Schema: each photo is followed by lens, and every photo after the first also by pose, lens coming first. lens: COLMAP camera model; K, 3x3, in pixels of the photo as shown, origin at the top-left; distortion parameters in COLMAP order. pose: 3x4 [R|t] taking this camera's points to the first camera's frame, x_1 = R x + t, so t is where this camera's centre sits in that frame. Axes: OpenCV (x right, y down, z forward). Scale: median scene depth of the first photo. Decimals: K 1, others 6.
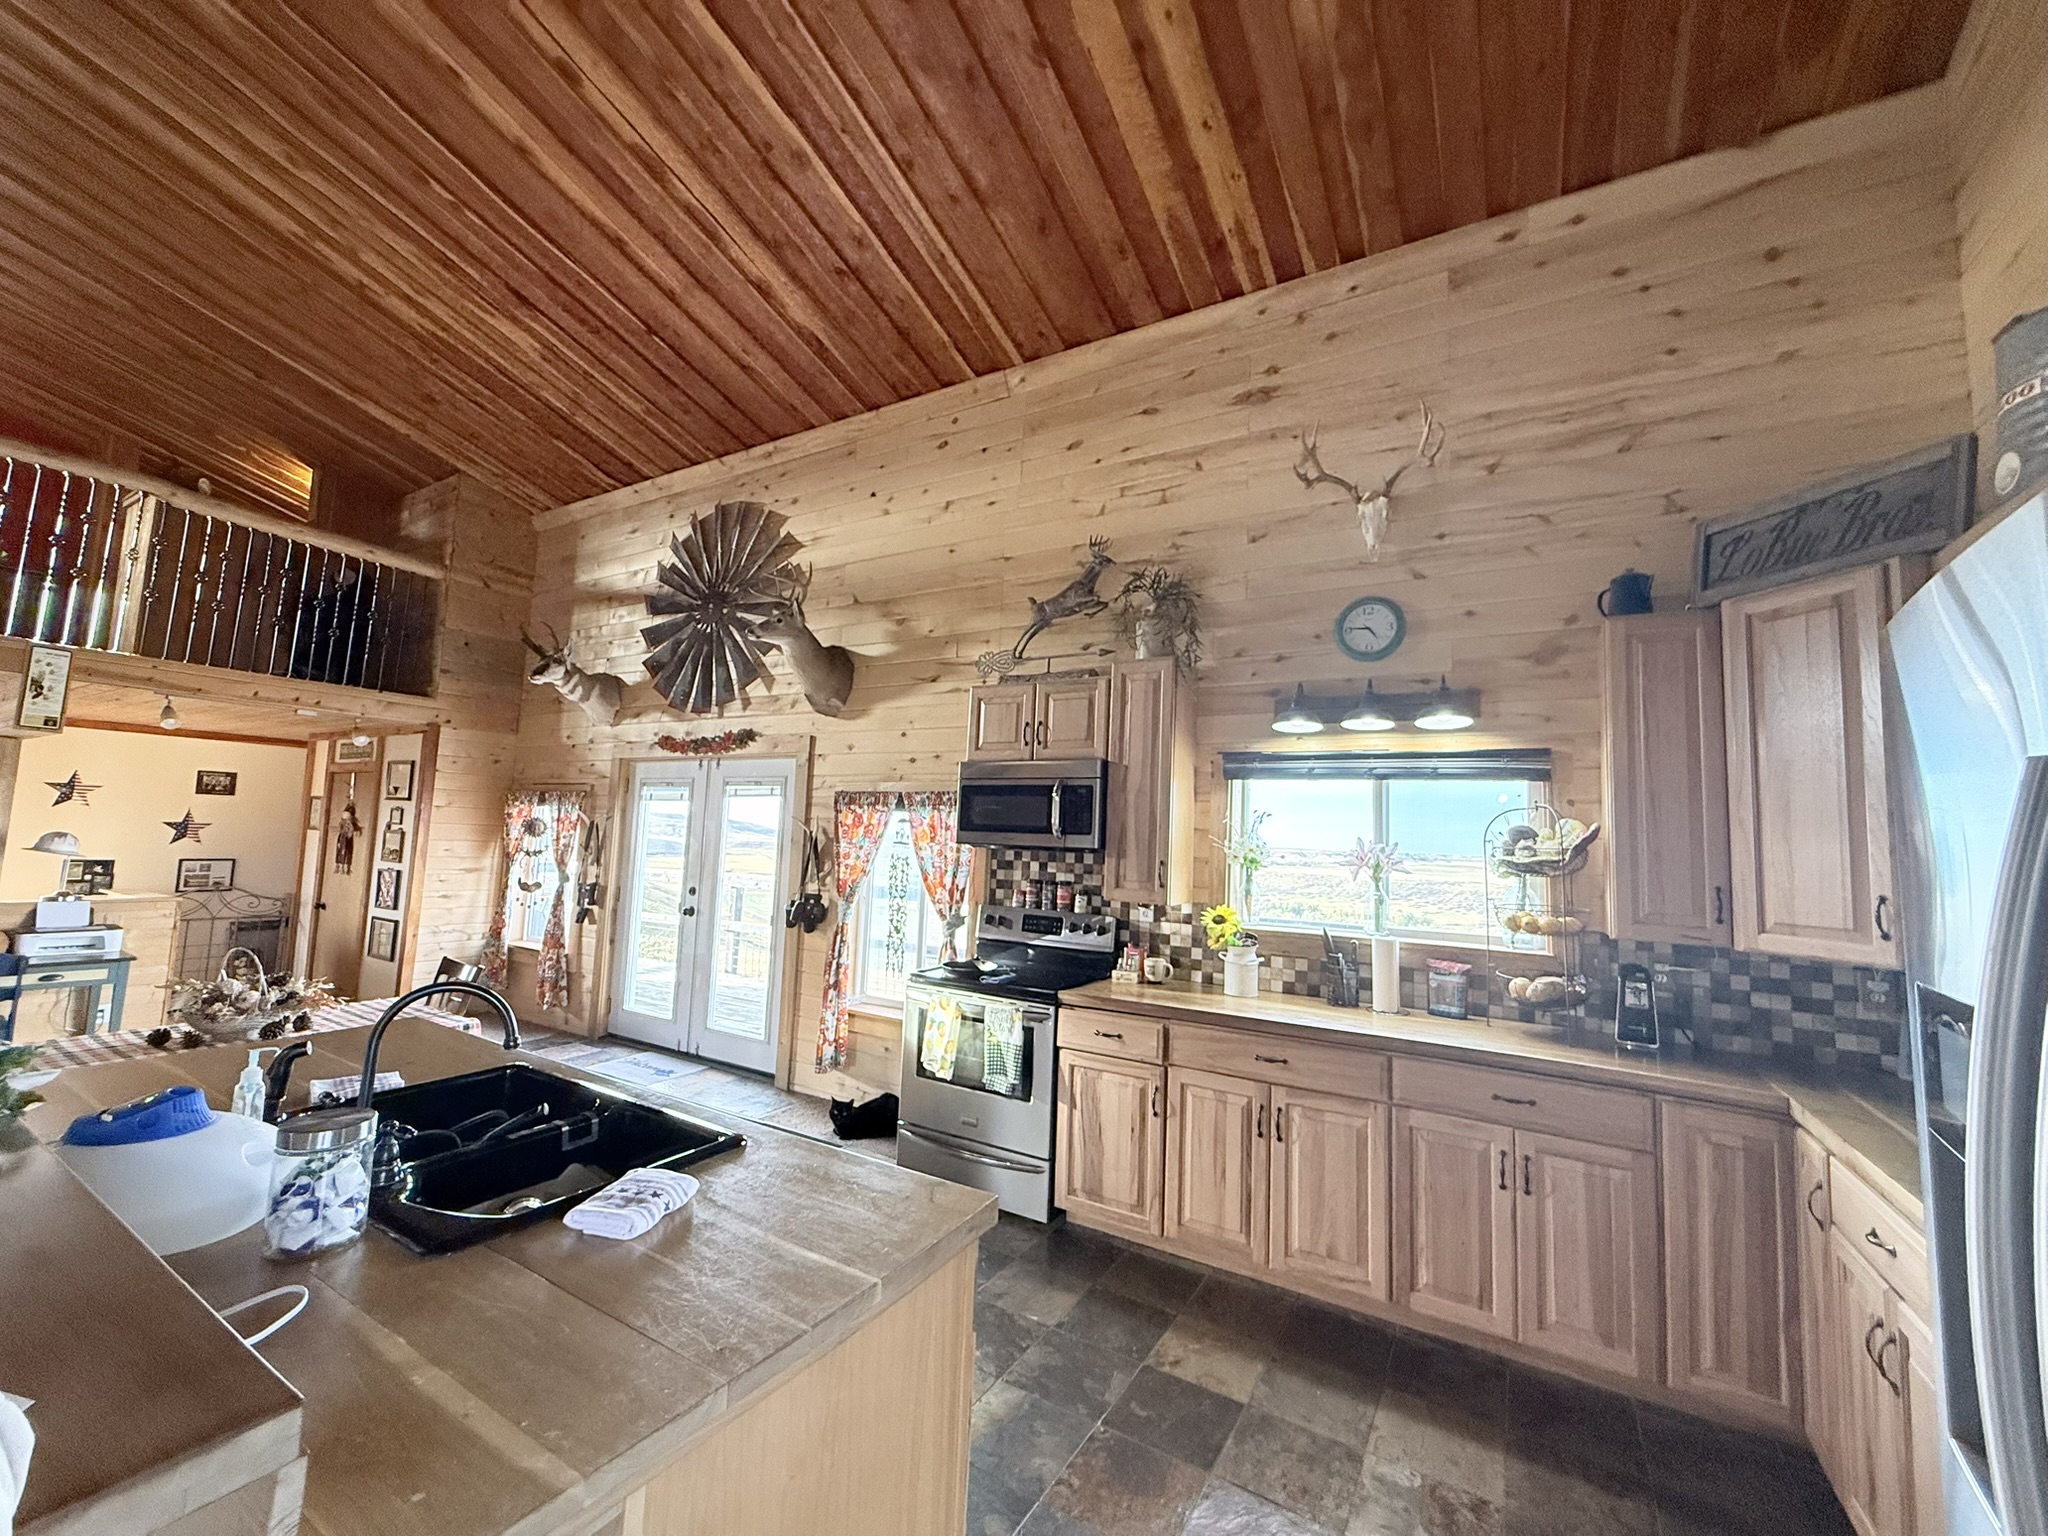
lens RADIAL K [[826.5, 0, 1024.5], [0, 826.5, 763.3], [0, 0, 1]] dist [-0.001899, -0.000183]
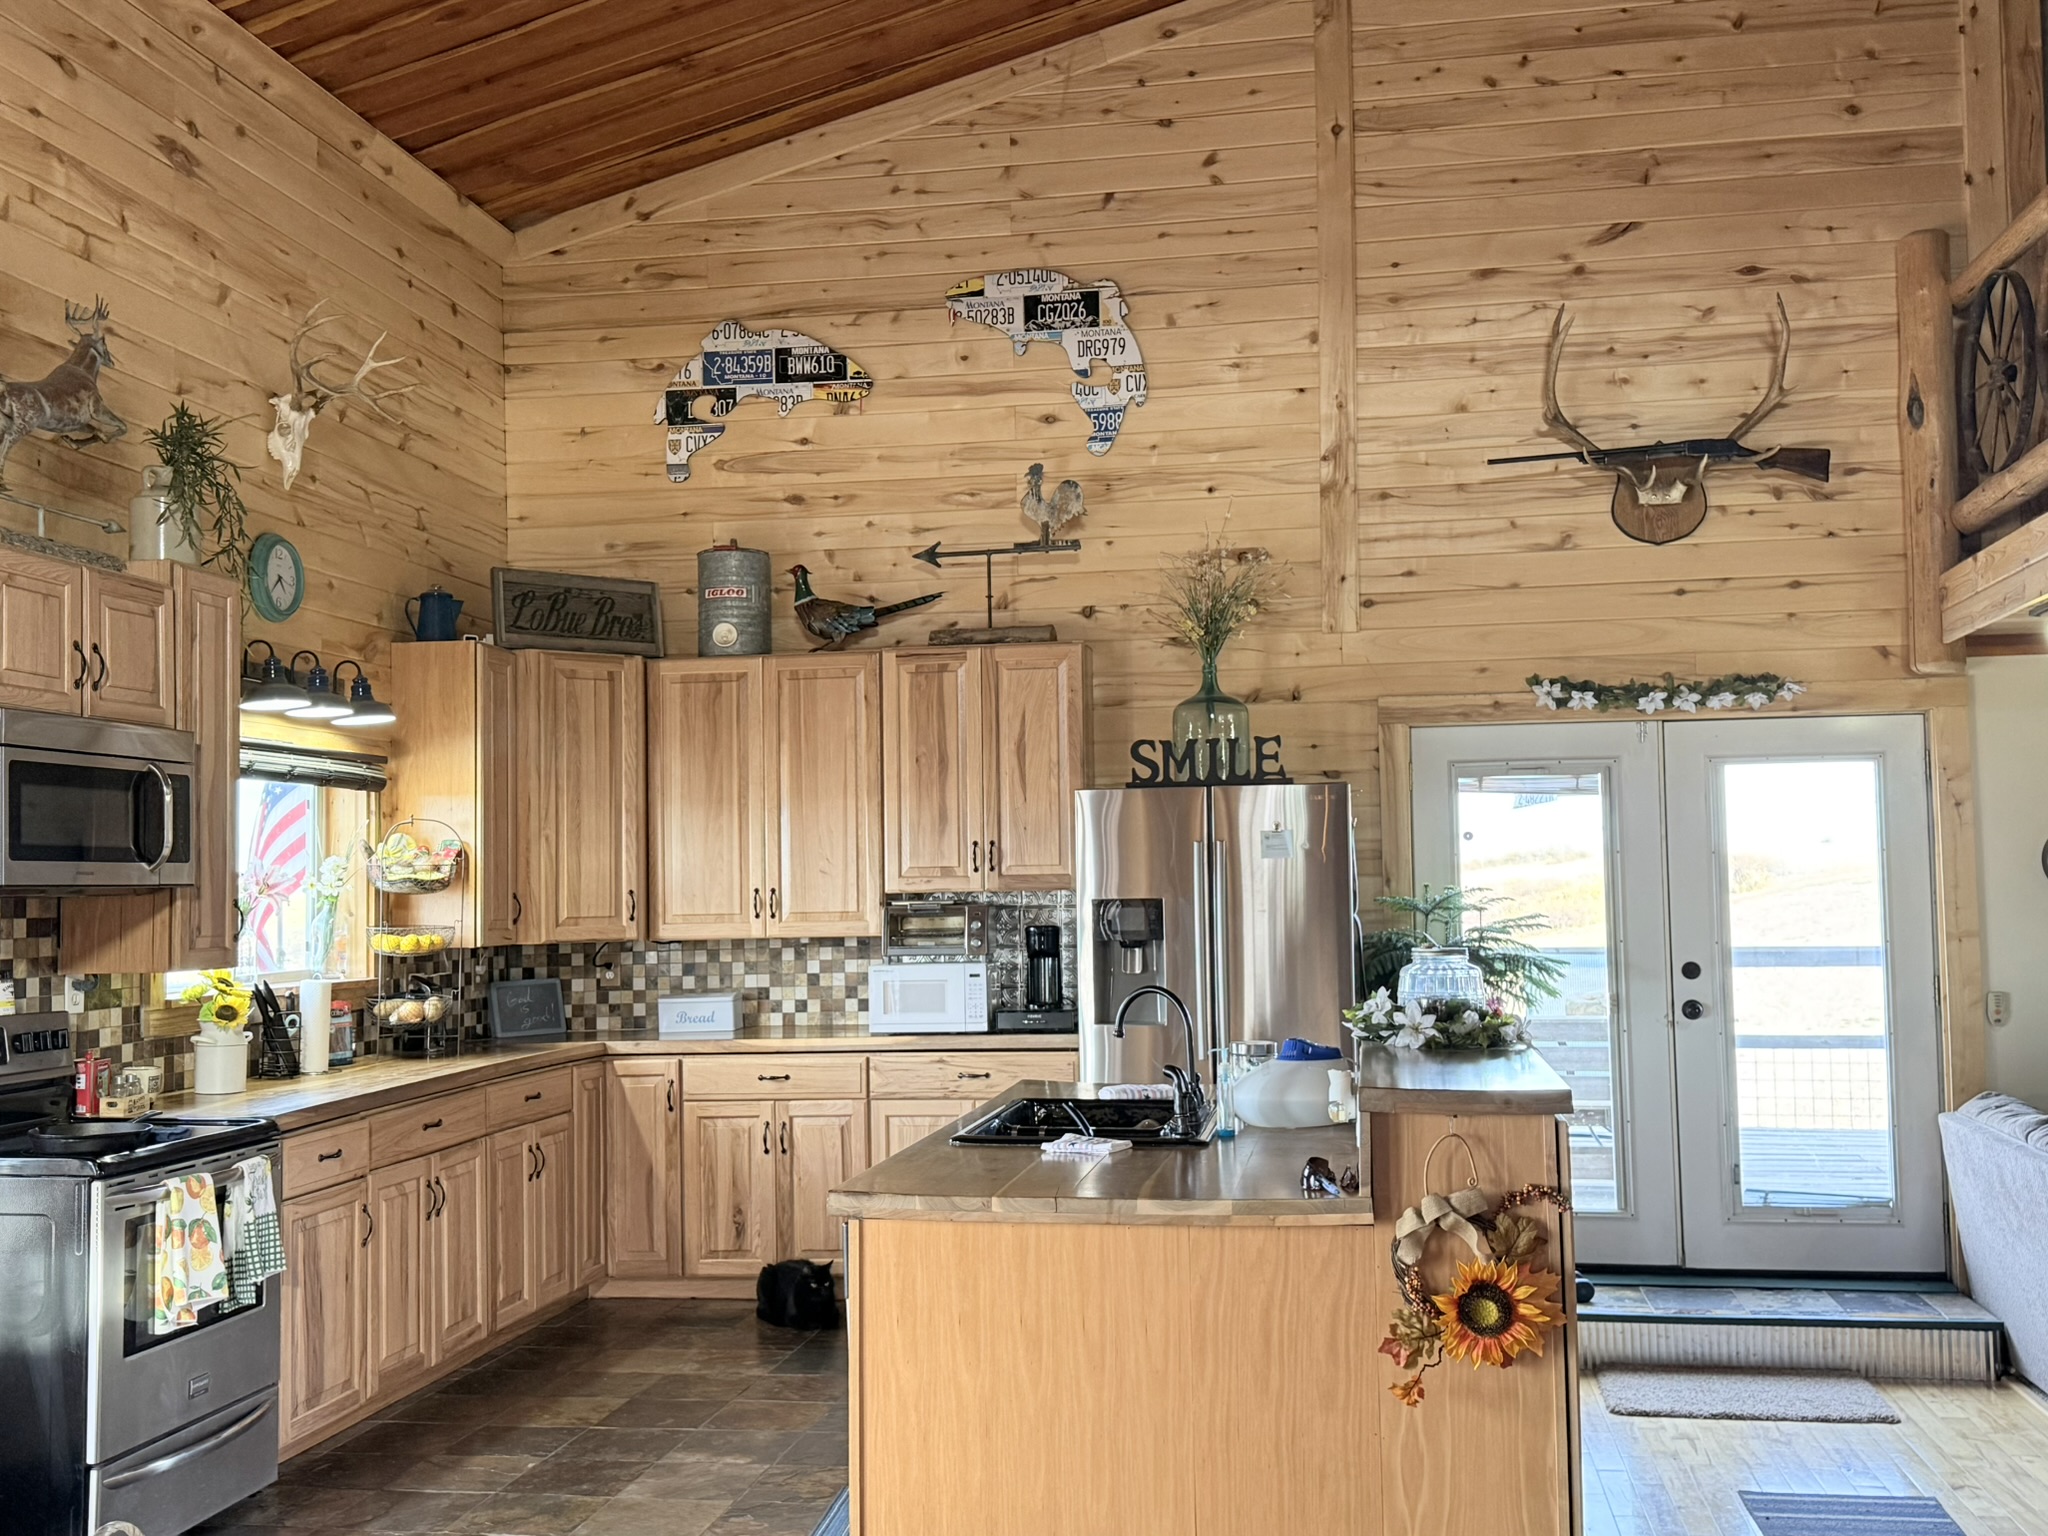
lens RADIAL K [[2046.3, 0, 1023.1], [0, 2046.3, 770.3], [0, 0, 1]] dist [0.062941, 0.000000]
pose [[-0.368738, 0.016967, 0.929379, -1.436867], [-0.090415, 0.994438, -0.054028, 0.045903], [-0.925126, -0.103951, -0.365153, 0.954552]]
